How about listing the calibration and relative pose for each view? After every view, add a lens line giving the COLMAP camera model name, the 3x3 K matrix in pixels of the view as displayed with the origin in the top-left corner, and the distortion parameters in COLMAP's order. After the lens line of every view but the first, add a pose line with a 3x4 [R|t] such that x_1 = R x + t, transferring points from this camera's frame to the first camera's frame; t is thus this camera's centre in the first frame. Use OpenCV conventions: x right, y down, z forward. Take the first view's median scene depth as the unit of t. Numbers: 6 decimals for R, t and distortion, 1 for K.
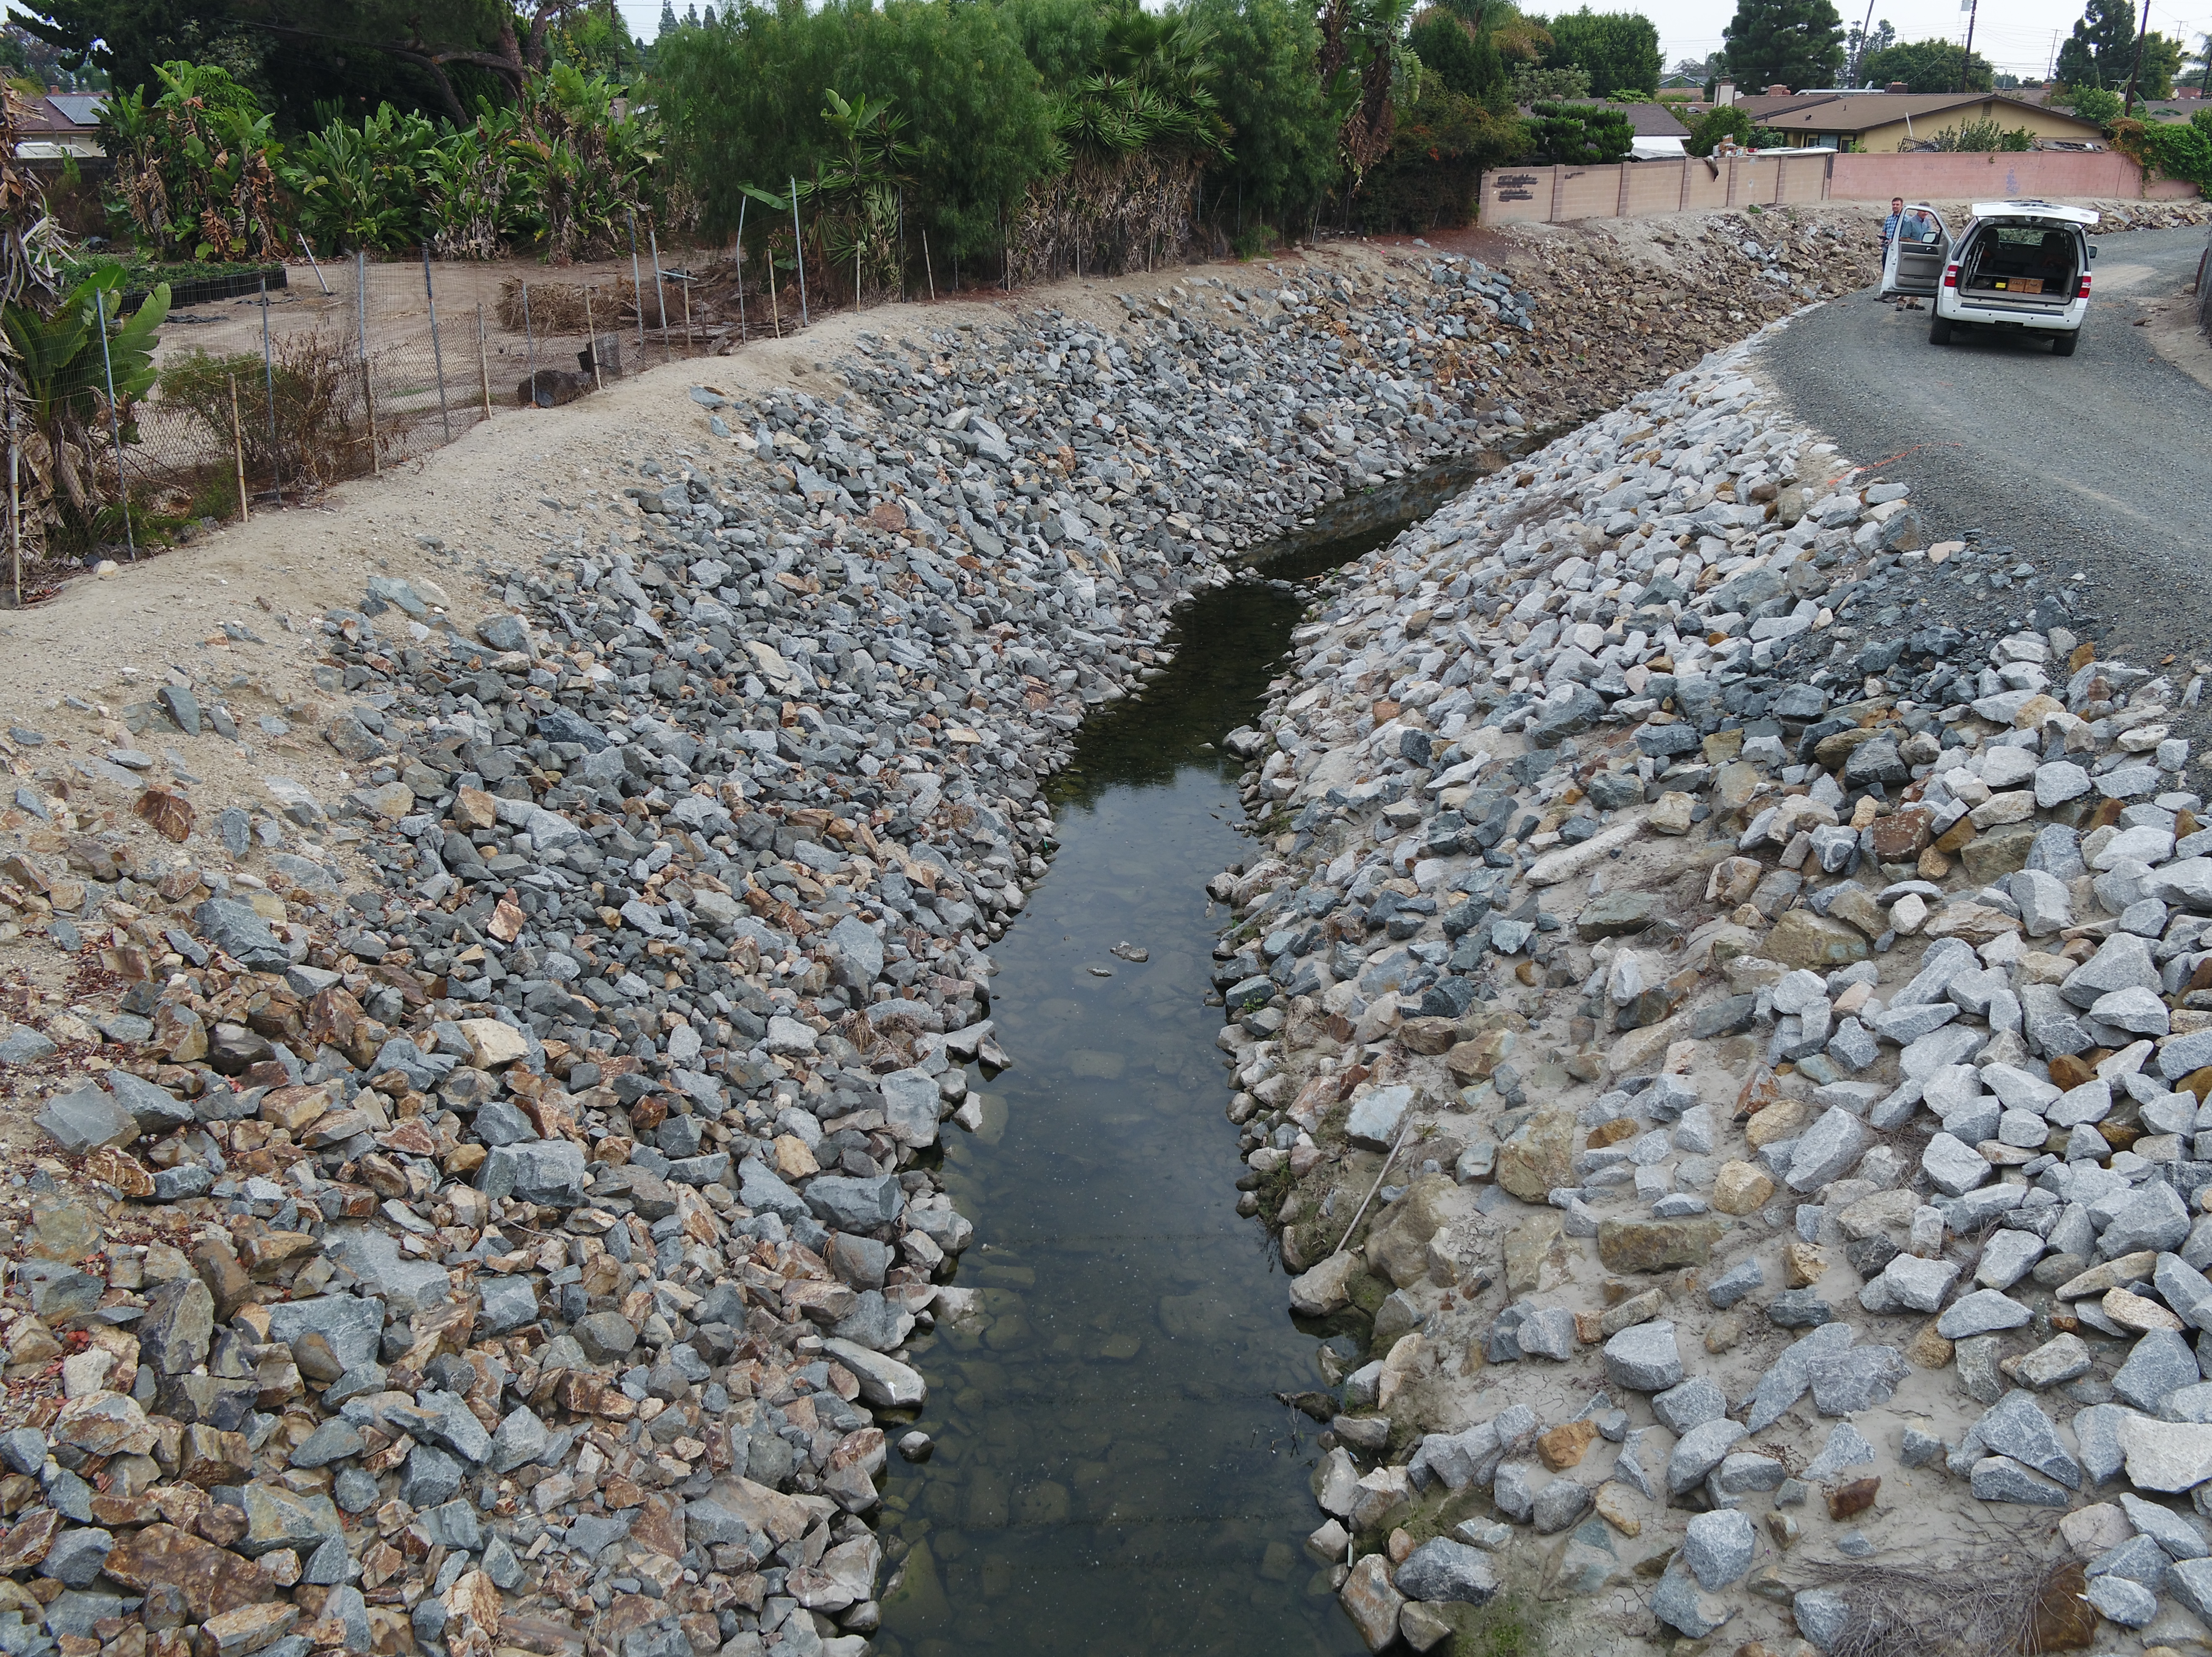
lens RADIAL K [[1930.8, 0, 1116.4], [0, 1930.8, 767.8], [0, 0, 1]] dist [0.024121, -0.028879]
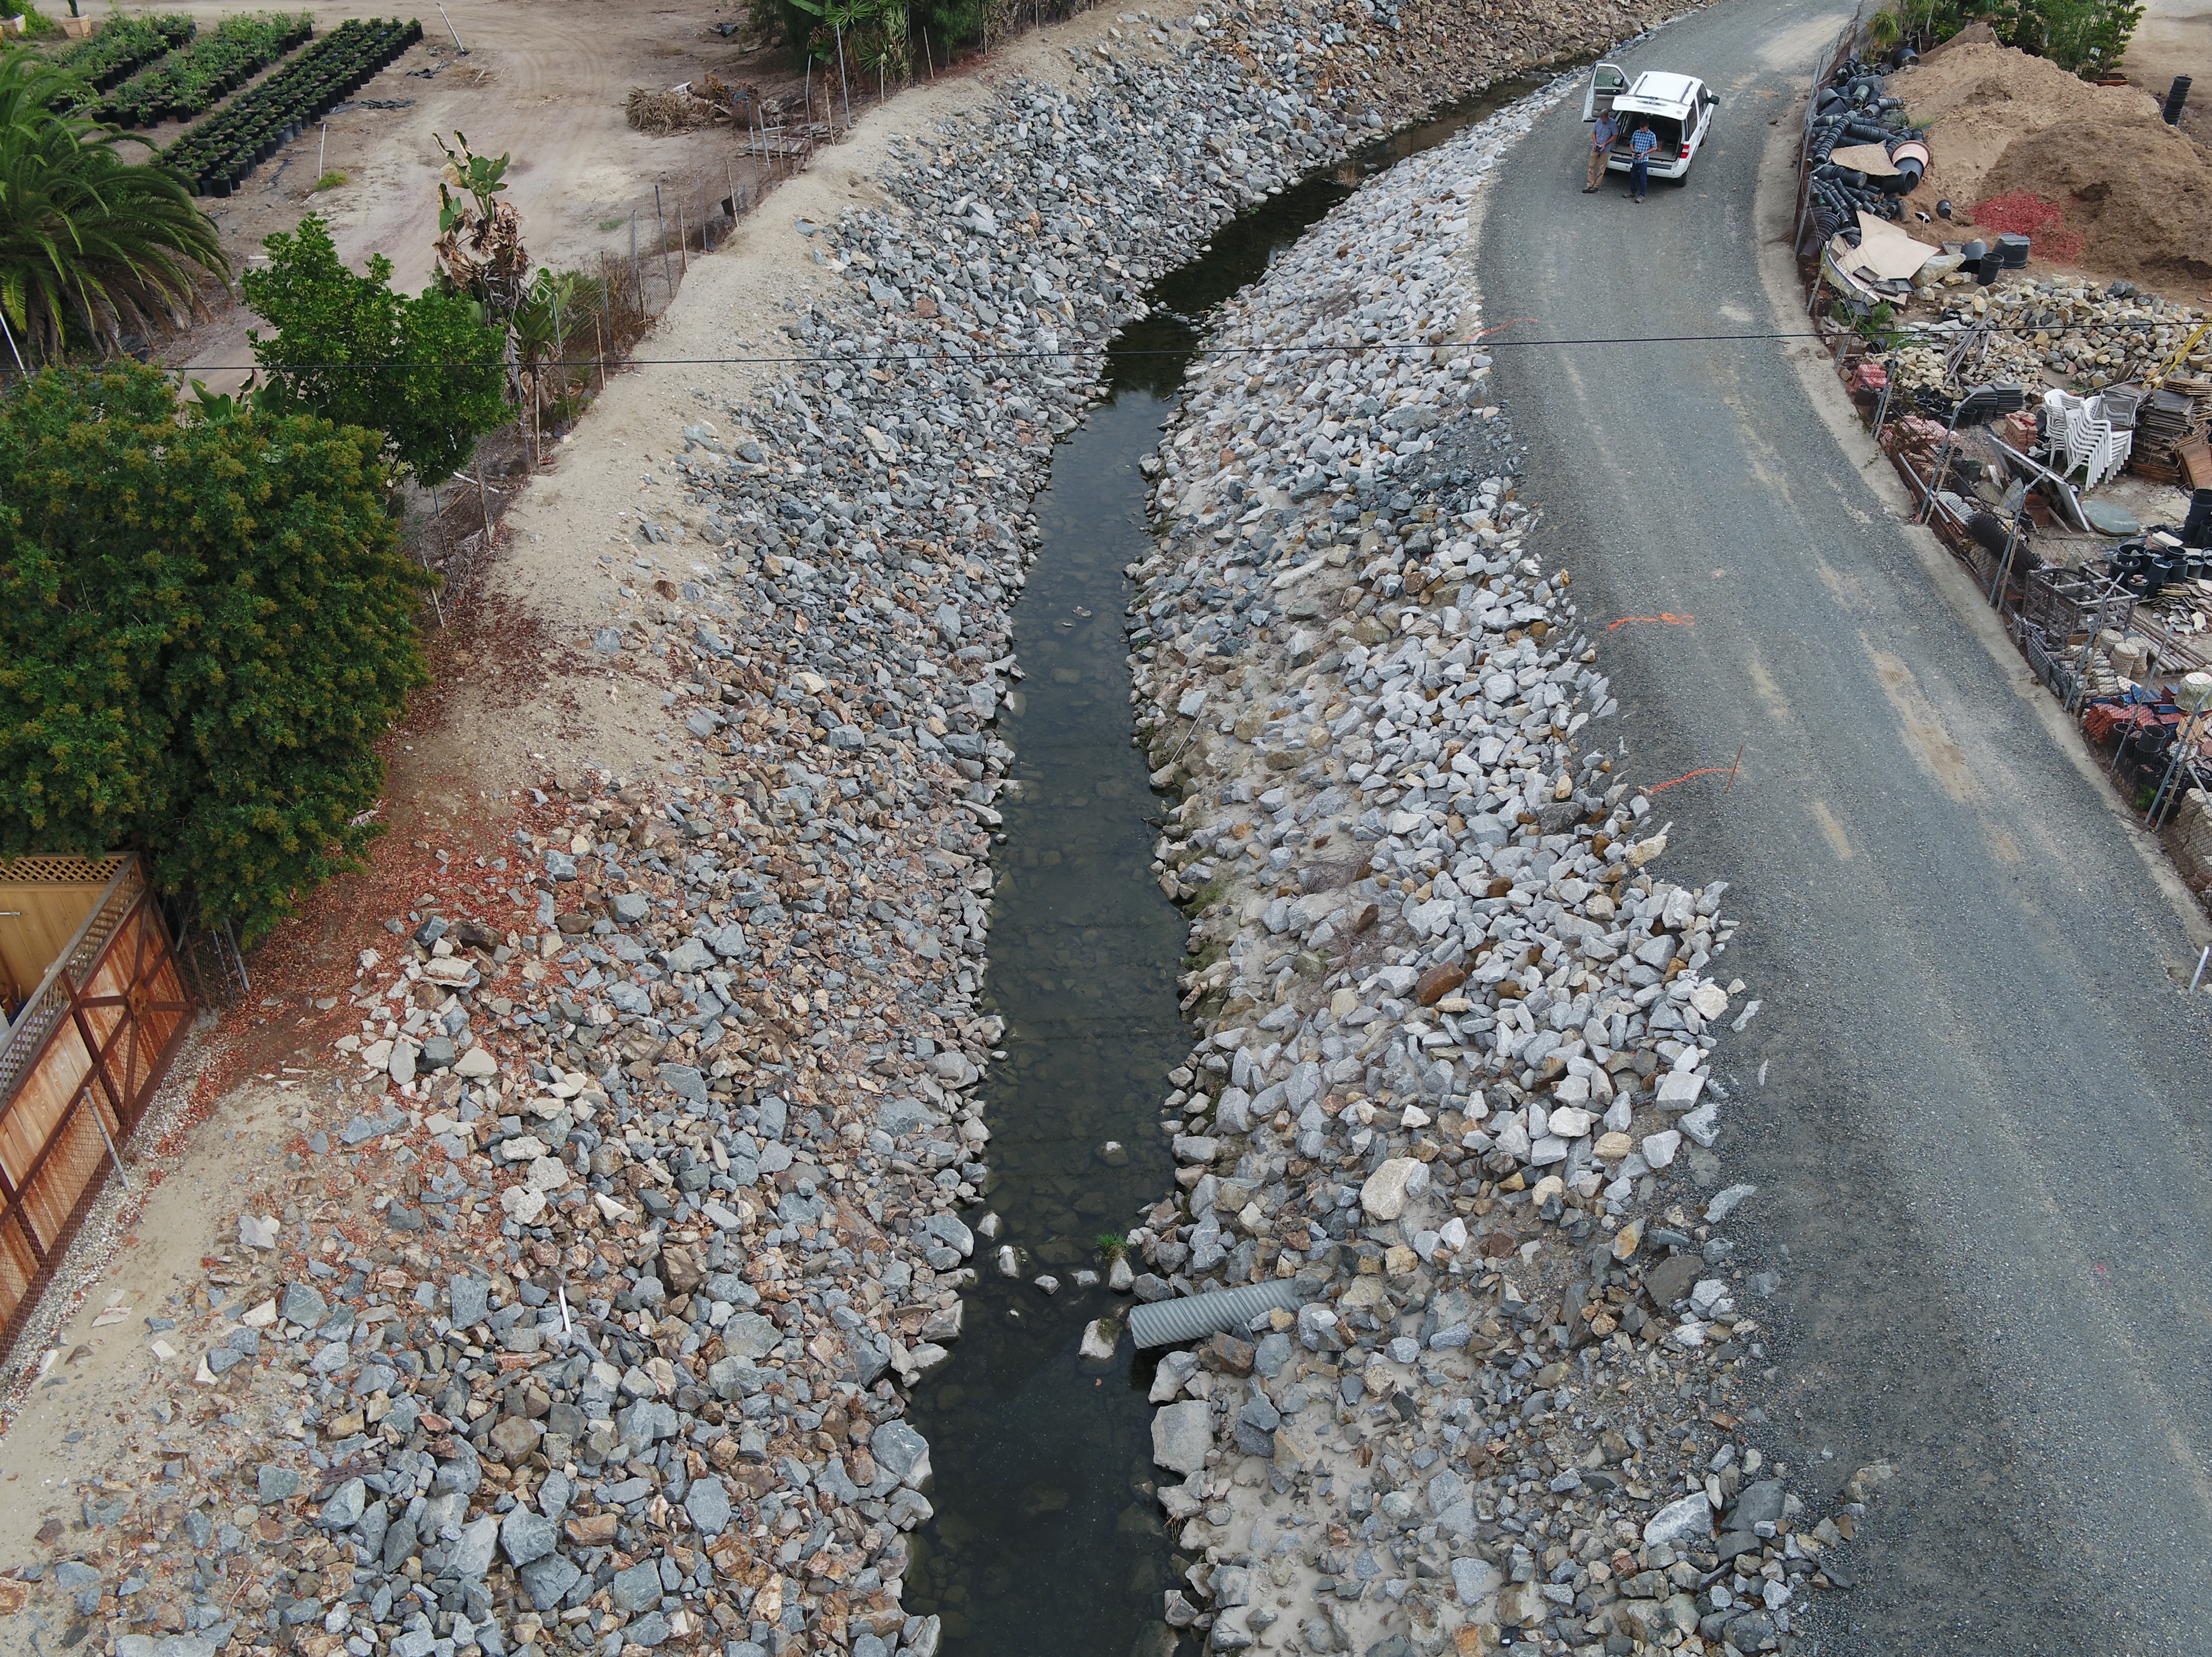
lens RADIAL K [[1903.8, 0, 1113.3], [0, 1903.8, 846.1], [0, 0, 1]] dist [-0.001554, -0.009267]
pose [[0.999715, -0.017908, 0.015781, 0.002898], [0.012433, 0.955059, 0.296156, -0.198607], [-0.020375, -0.295875, 0.955009, -0.726164]]
